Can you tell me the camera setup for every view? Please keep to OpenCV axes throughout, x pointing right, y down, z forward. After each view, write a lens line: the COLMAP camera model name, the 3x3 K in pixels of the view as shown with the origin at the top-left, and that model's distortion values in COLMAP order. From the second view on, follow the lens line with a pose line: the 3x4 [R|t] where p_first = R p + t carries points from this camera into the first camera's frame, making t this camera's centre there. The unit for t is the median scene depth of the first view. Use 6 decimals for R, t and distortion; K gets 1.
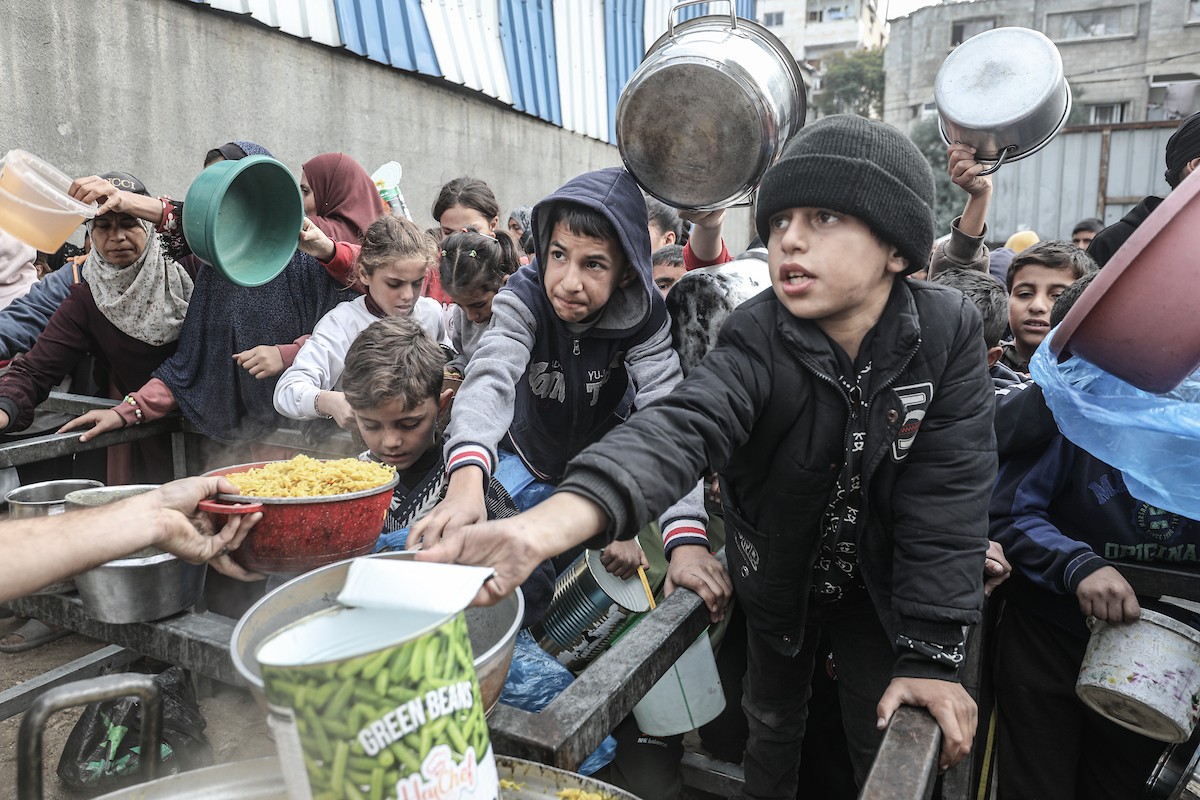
lens RADIAL K [[882.2, 0, 561.4], [0, 882.2, 397.0], [0, 0, 1]] dist [-0.003929, 0.003434]
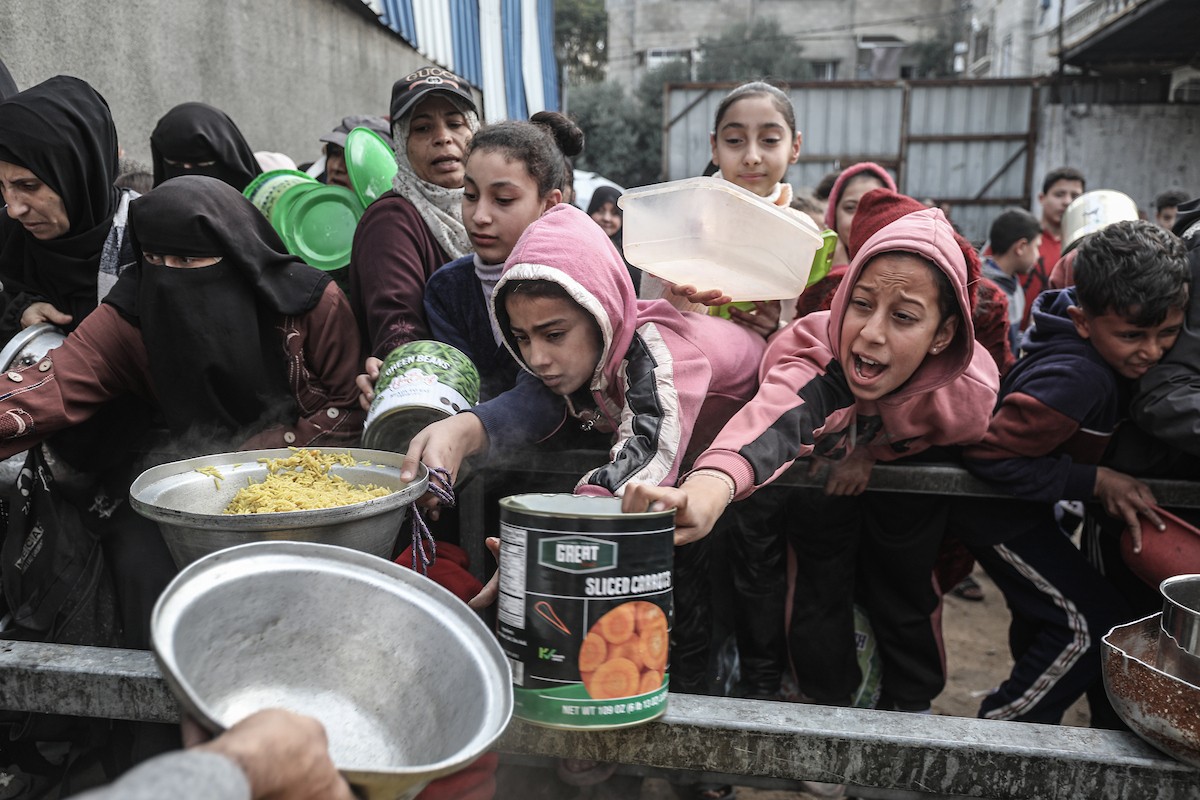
lens RADIAL K [[1011.5, 0, 600.0], [0, 1011.5, 400.0], [0, 0, 1]] dist [0.009782, 0.008726]
pose [[0.933113, -0.060440, 0.354468, -0.202256], [0.052434, 0.998106, 0.032158, -0.011039], [-0.355740, -0.011421, 0.934515, 0.087763]]
